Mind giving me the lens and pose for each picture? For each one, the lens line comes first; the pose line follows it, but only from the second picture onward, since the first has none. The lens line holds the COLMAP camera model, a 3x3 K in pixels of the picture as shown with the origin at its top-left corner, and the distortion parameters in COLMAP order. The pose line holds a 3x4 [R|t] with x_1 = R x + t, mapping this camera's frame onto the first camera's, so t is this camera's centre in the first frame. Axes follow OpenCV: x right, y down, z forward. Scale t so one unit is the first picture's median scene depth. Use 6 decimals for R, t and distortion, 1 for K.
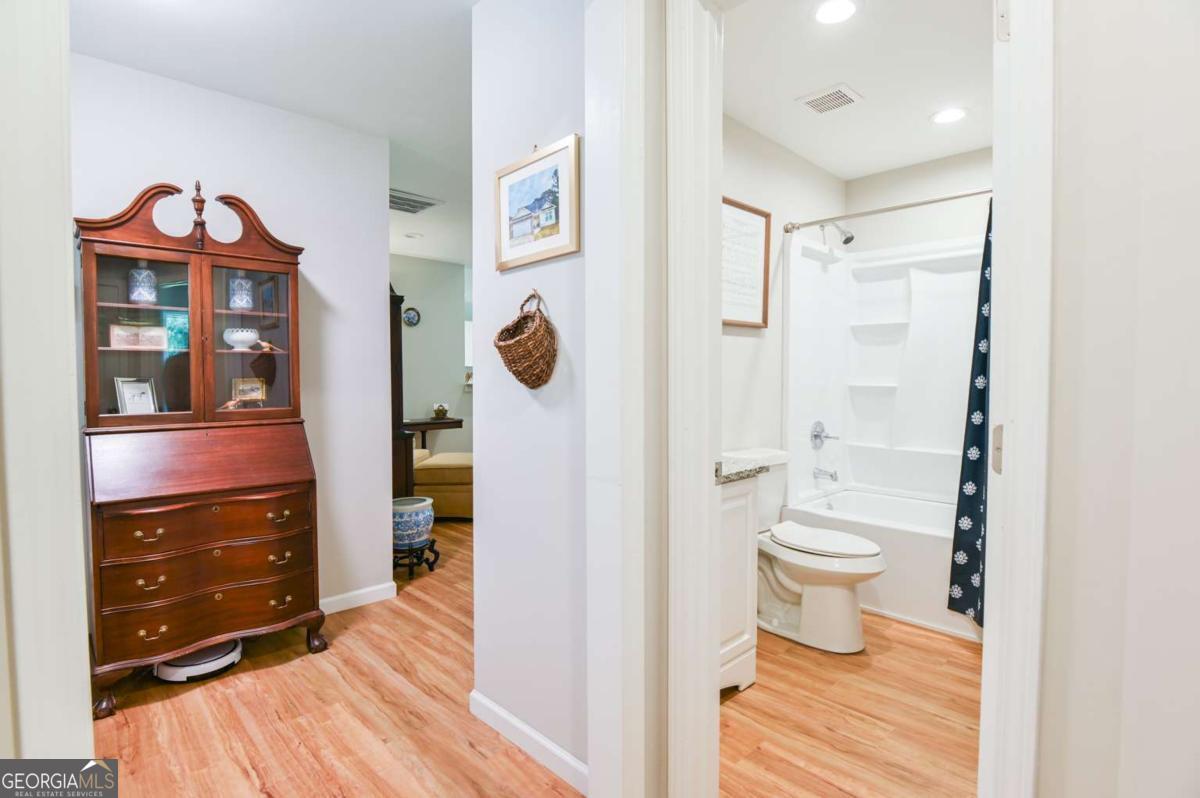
lens RADIAL K [[588.6, 0, 599.9], [0, 588.6, 396.4], [0, 0, 1]] dist [-0.021024, 0.000598]
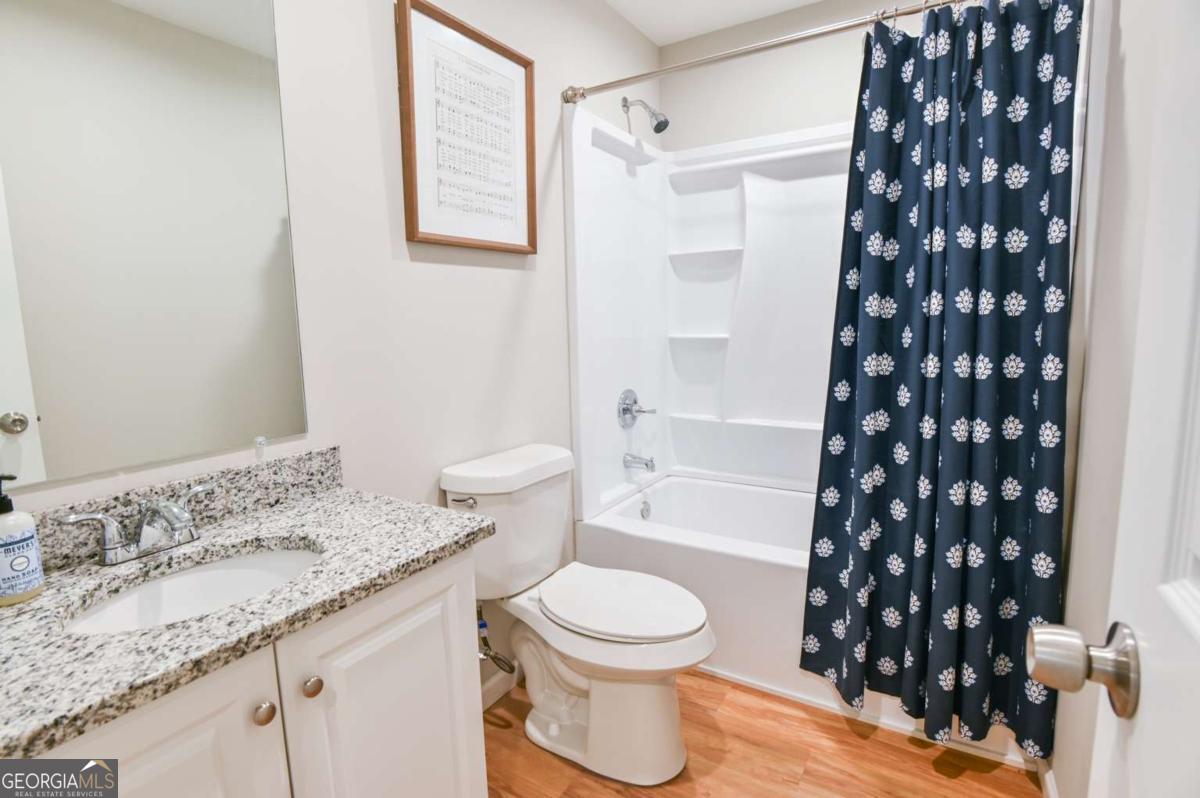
lens RADIAL K [[588.6, 0, 599.9], [0, 588.6, 396.4], [0, 0, 1]] dist [-0.021024, 0.000598]
pose [[0.967426, -0.055943, 0.246895, 0.190542], [0.031825, 0.994416, 0.100622, -0.026896], [-0.251146, -0.089487, 0.963804, 0.372932]]
